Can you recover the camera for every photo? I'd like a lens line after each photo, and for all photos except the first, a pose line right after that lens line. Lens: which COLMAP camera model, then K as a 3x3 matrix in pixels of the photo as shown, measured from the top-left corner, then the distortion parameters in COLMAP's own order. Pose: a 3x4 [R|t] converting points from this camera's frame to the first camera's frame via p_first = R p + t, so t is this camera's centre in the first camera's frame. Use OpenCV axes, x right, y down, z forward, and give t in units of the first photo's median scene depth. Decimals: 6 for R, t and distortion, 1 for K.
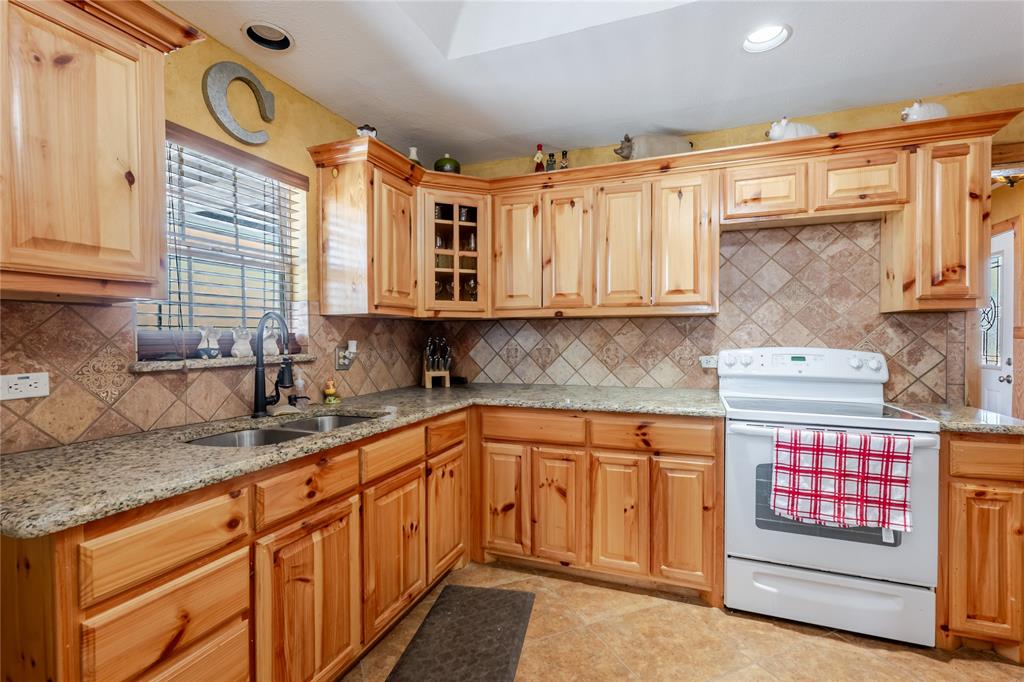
lens RADIAL K [[477.2, 0, 511.6], [0, 477.2, 341.5], [0, 0, 1]] dist [0.004393, 0.000383]
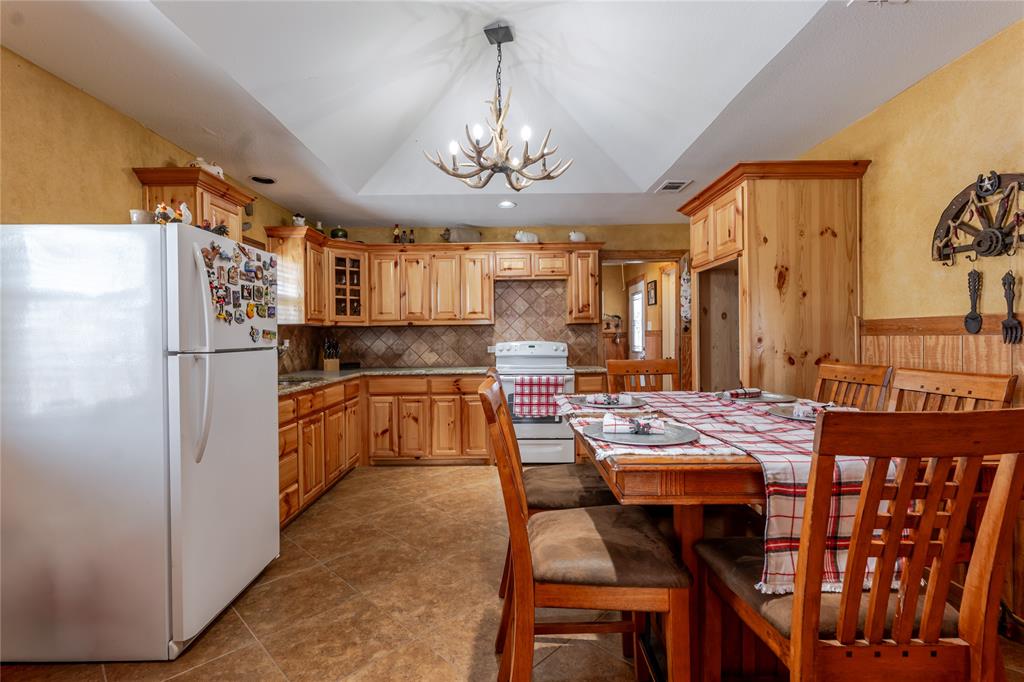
lens RADIAL K [[477.2, 0, 509.2], [0, 477.2, 340.2], [0, 0, 1]] dist [0.004393, 0.000383]
pose [[0.931851, -0.008797, 0.362734, -0.226474], [0.012897, 0.999877, -0.008884, 0.026623], [-0.362612, 0.012957, 0.931850, -0.873506]]
